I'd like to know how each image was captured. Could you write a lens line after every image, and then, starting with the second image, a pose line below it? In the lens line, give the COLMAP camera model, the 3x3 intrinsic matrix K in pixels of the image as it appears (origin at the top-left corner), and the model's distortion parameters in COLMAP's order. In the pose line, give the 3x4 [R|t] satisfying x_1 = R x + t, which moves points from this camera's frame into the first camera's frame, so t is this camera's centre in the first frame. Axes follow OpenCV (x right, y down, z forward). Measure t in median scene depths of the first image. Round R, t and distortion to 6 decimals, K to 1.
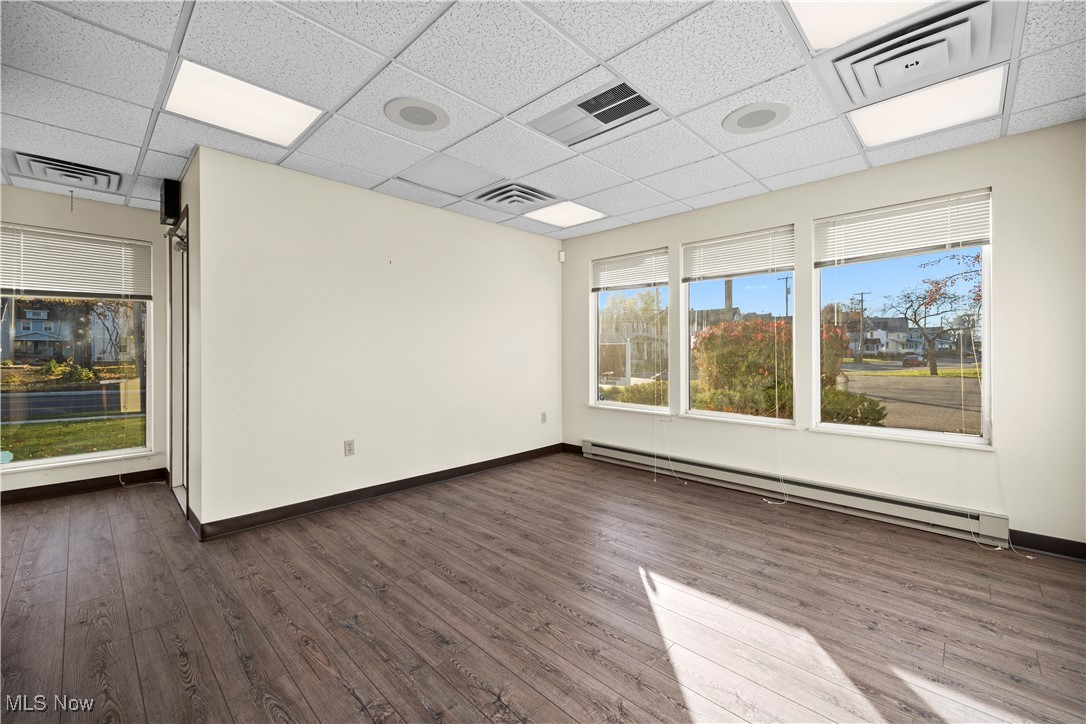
lens RADIAL K [[434.8, 0, 544.7], [0, 434.8, 353.3], [0, 0, 1]] dist [0.001986, 0.000511]
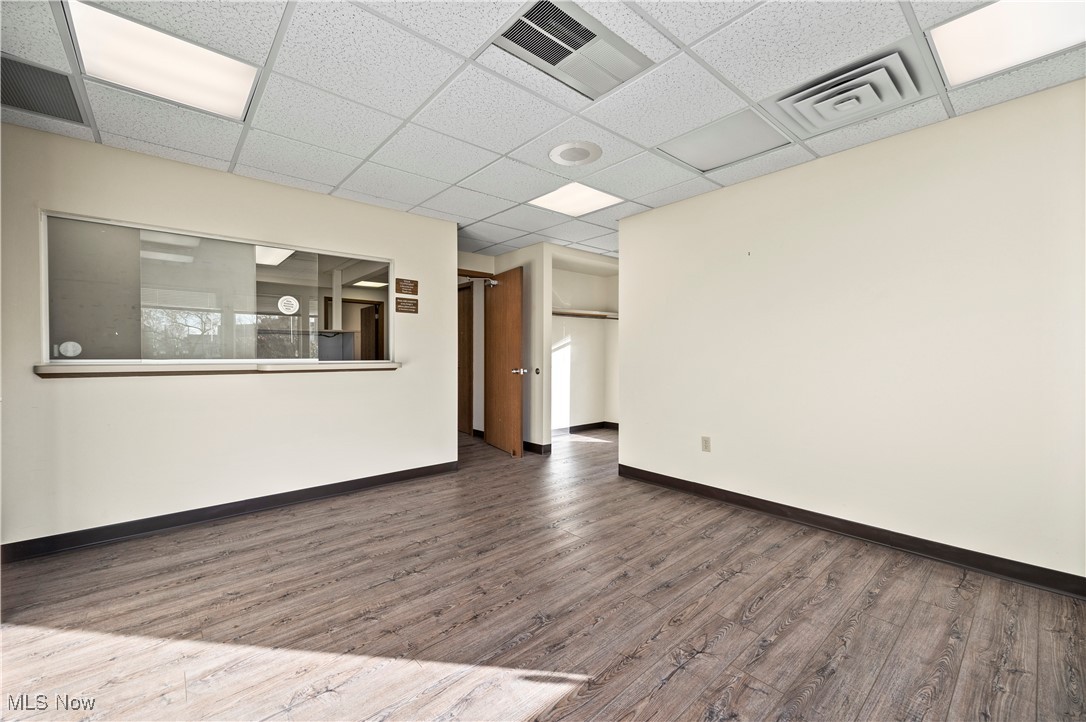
lens RADIAL K [[434.8, 0, 544.7], [0, 434.8, 352.3], [0, 0, 1]] dist [0.001986, 0.000511]
pose [[-0.085089, -0.003311, -0.996368, 0.837966], [-0.002296, 0.999992, -0.003127, 0.002957], [0.996371, 0.002022, -0.085096, 0.939050]]
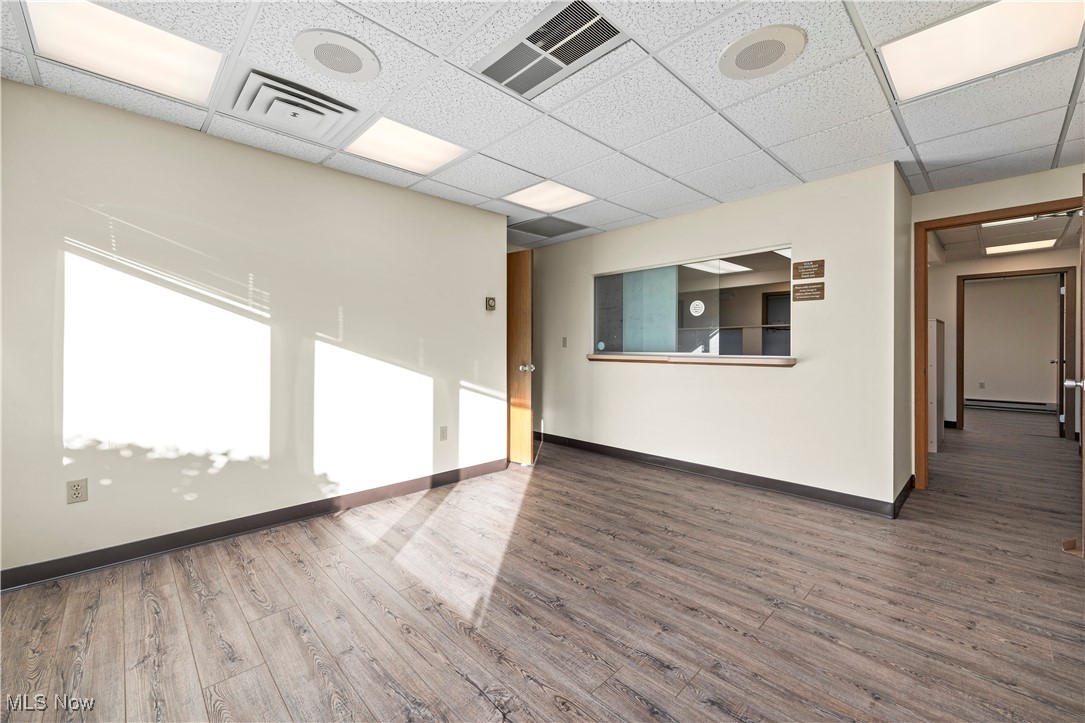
lens RADIAL K [[434.4, 0, 544.2], [0, 434.4, 352.8], [0, 0, 1]] dist [0.001986, 0.000511]
pose [[-0.999389, 0.001669, 0.034914, 0.072410], [0.002188, 0.999887, 0.014851, -0.005838], [-0.034885, 0.014918, -0.999280, 1.667975]]
